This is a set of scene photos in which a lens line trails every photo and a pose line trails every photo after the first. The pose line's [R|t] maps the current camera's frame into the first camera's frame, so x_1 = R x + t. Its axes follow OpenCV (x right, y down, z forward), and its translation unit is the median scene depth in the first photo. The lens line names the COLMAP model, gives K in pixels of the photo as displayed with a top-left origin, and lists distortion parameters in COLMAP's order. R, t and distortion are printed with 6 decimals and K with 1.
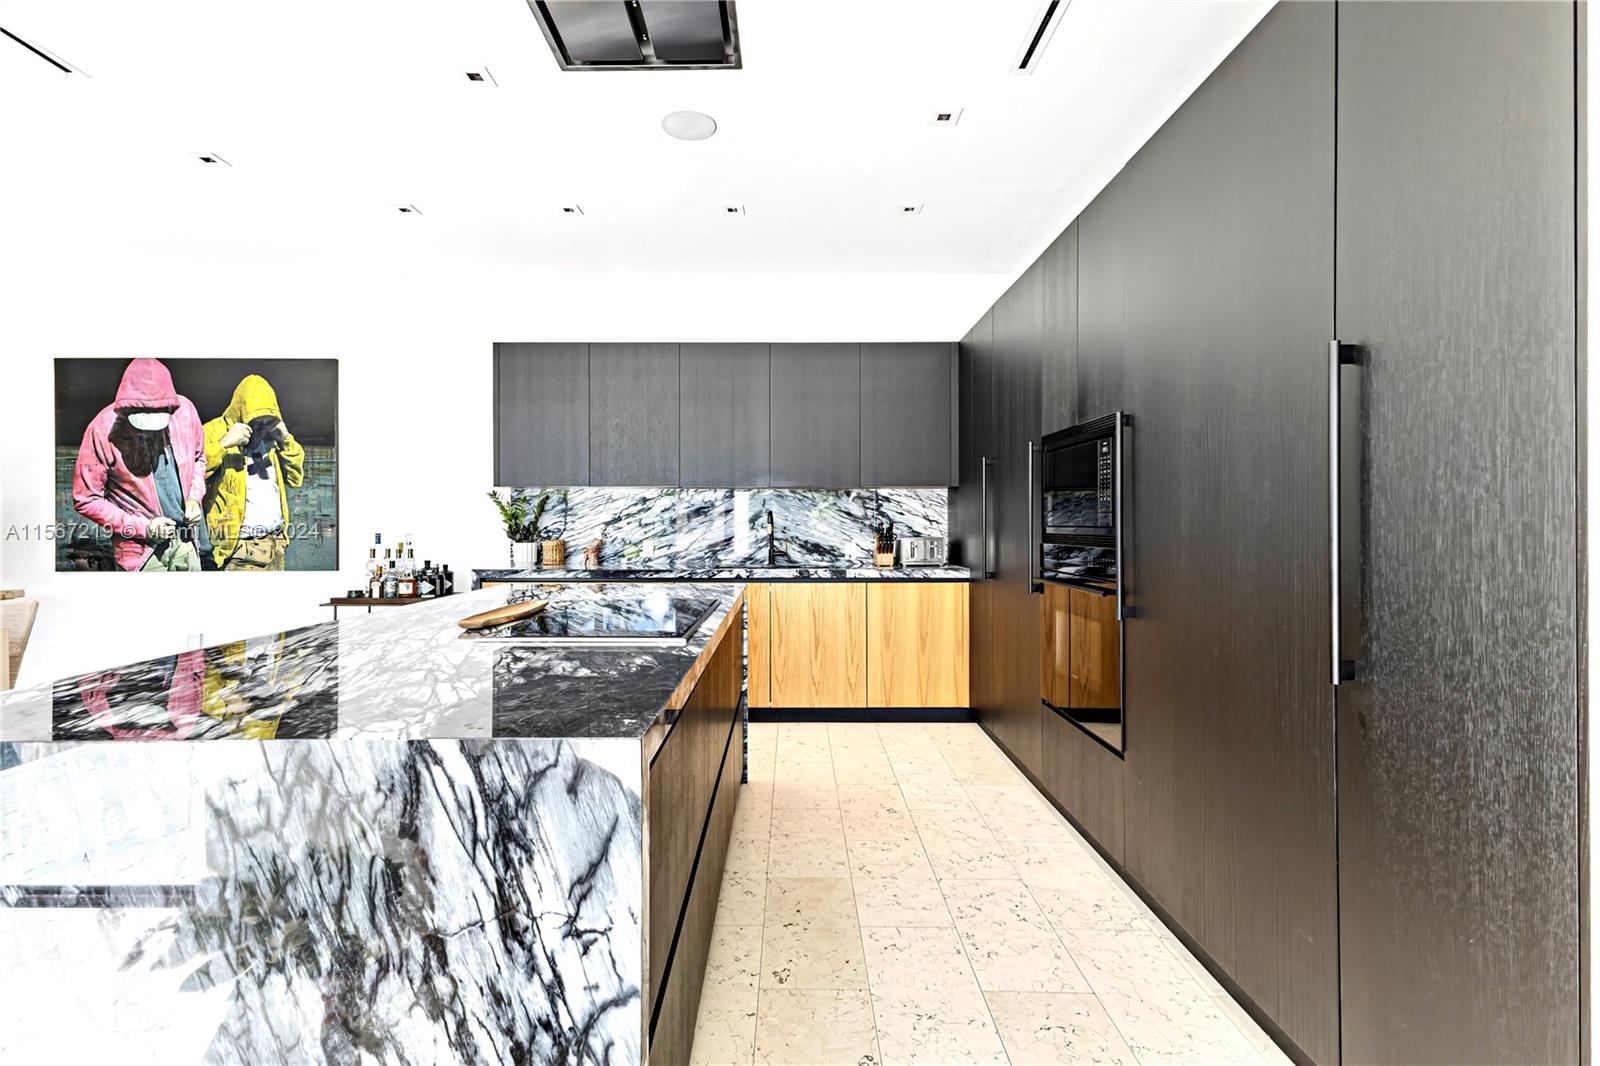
lens RADIAL K [[703.4, 0, 790.2], [0, 703.4, 519.9], [0, 0, 1]] dist [0.010141, -0.002973]
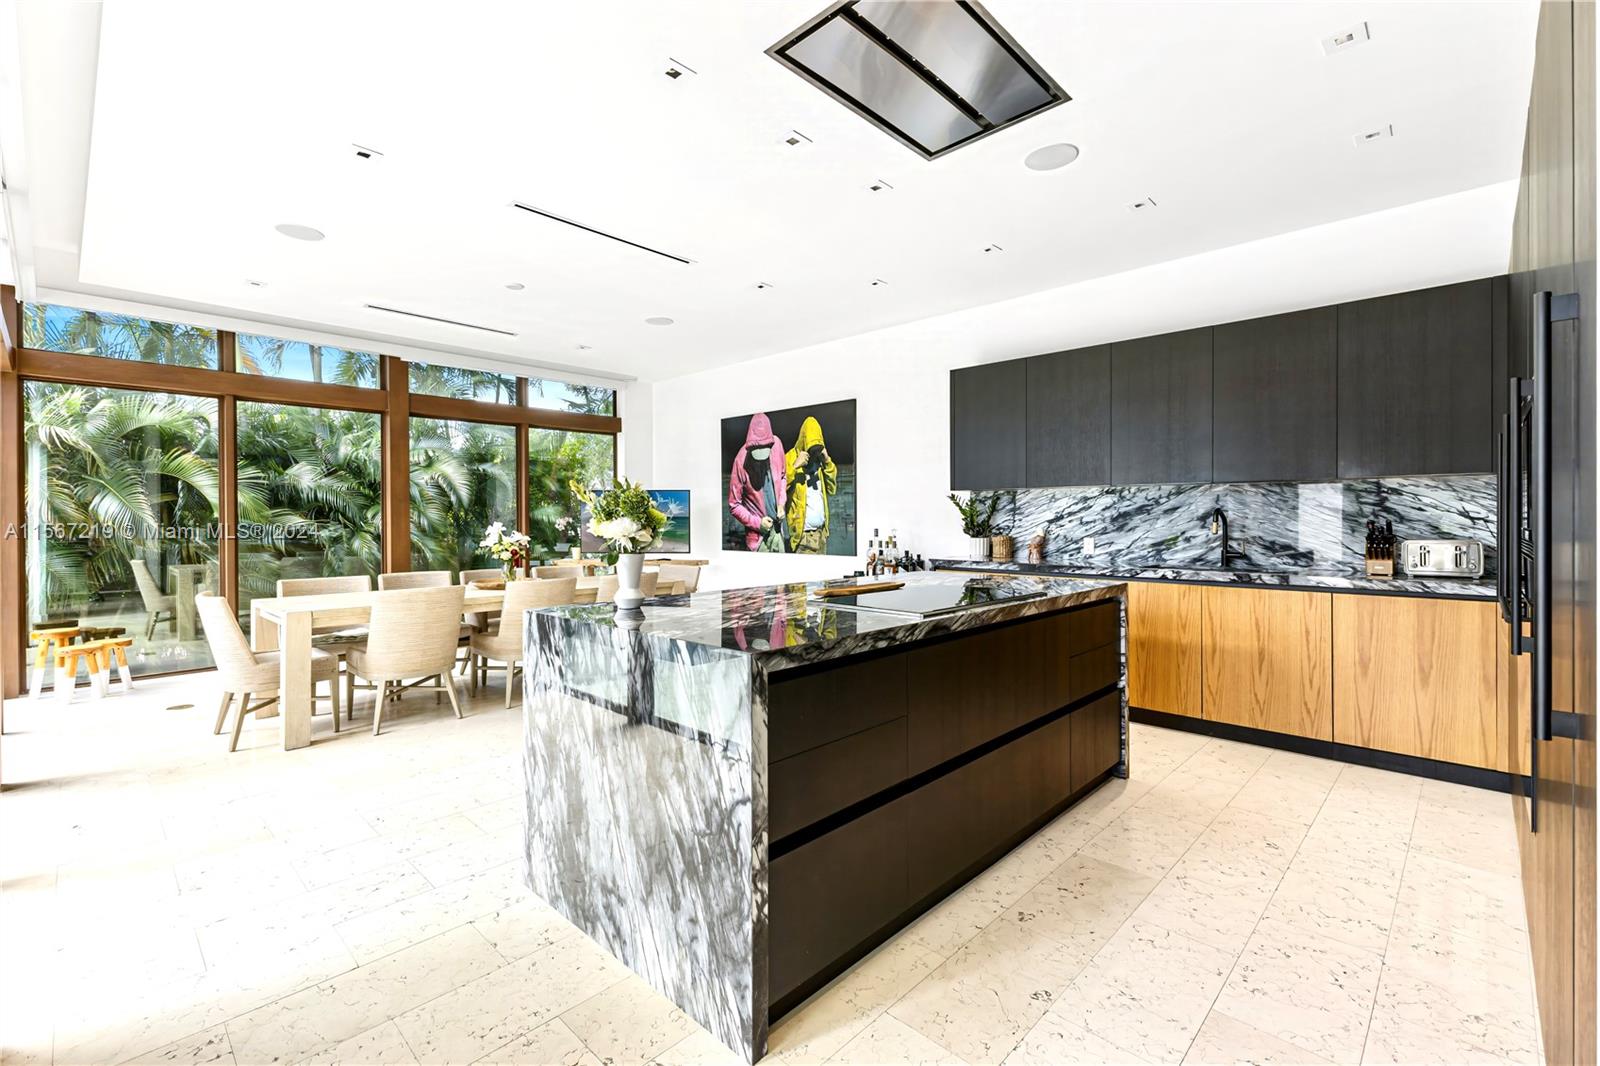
lens RADIAL K [[703.4, 0, 814.4], [0, 703.4, 520.9], [0, 0, 1]] dist [0.010141, -0.002973]
pose [[0.728595, 0.001675, -0.684943, 0.222010], [0.004814, 0.999960, 0.007566, -0.005765], [0.684928, -0.008810, 0.728557, -0.031311]]
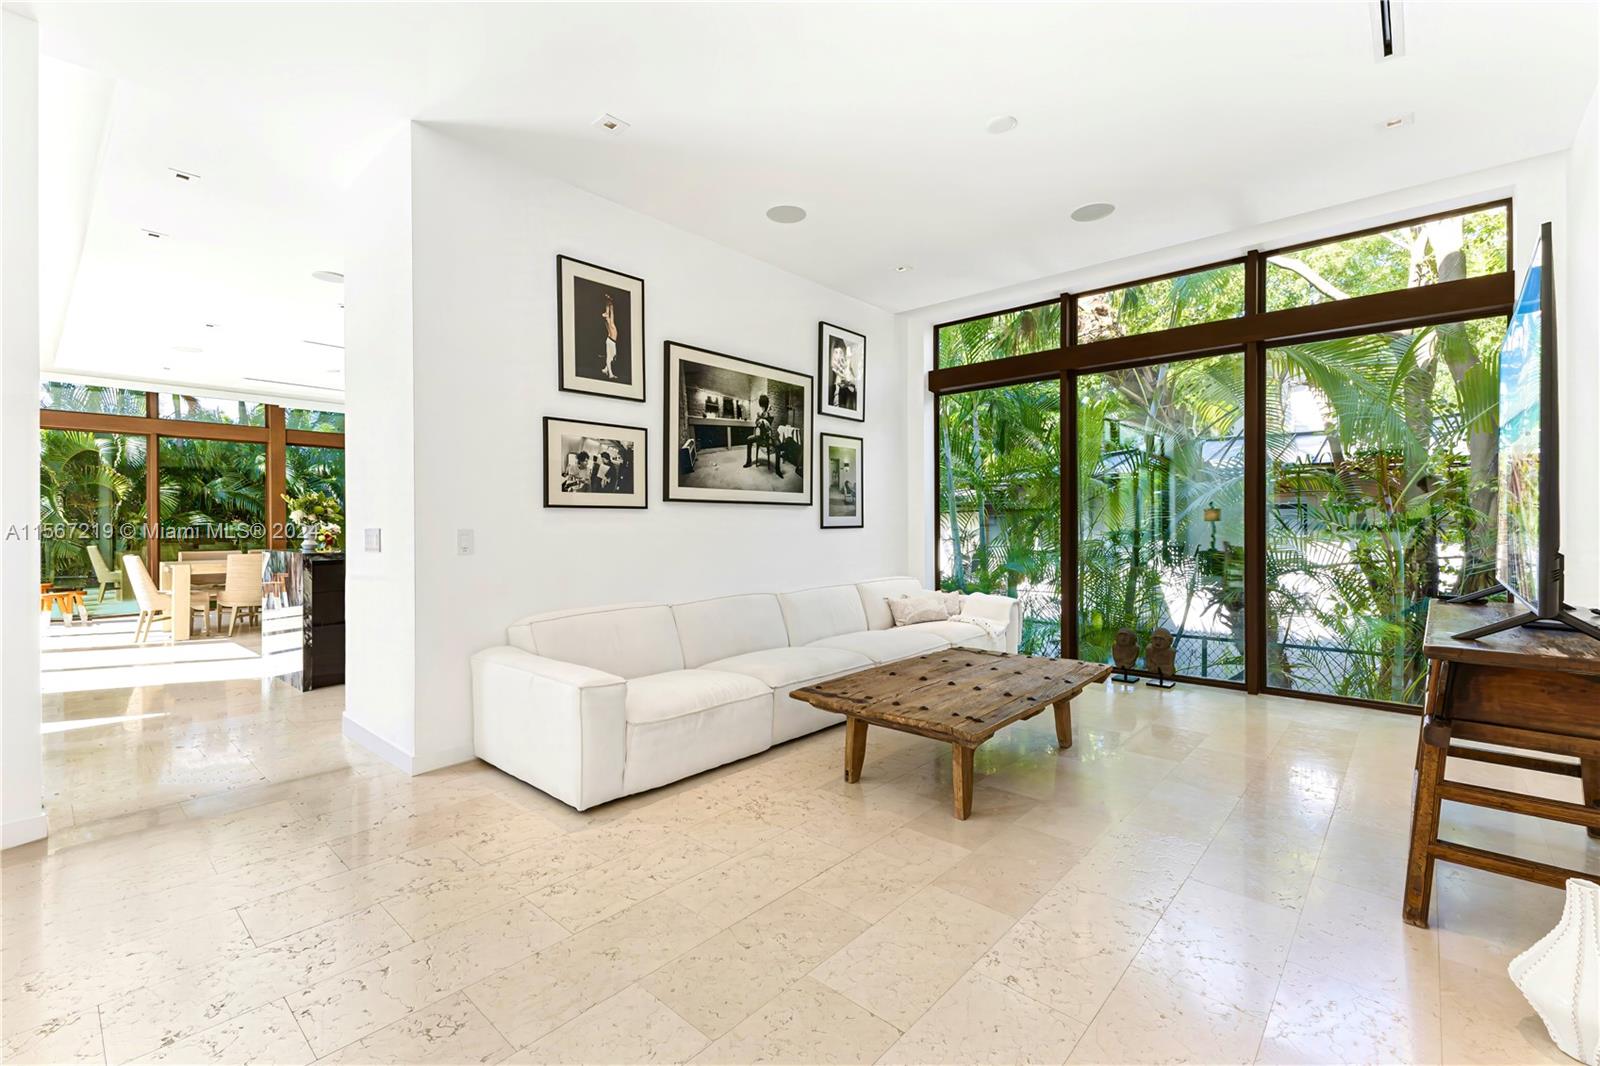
lens RADIAL K [[703.4, 0, 807.7], [0, 703.4, 529.4], [0, 0, 1]] dist [0.010141, -0.002973]
pose [[0.743887, 0.002115, -0.668302, 1.199002], [0.003690, 0.999967, 0.007272, 0.024892], [0.668295, -0.007875, 0.743855, -0.069782]]
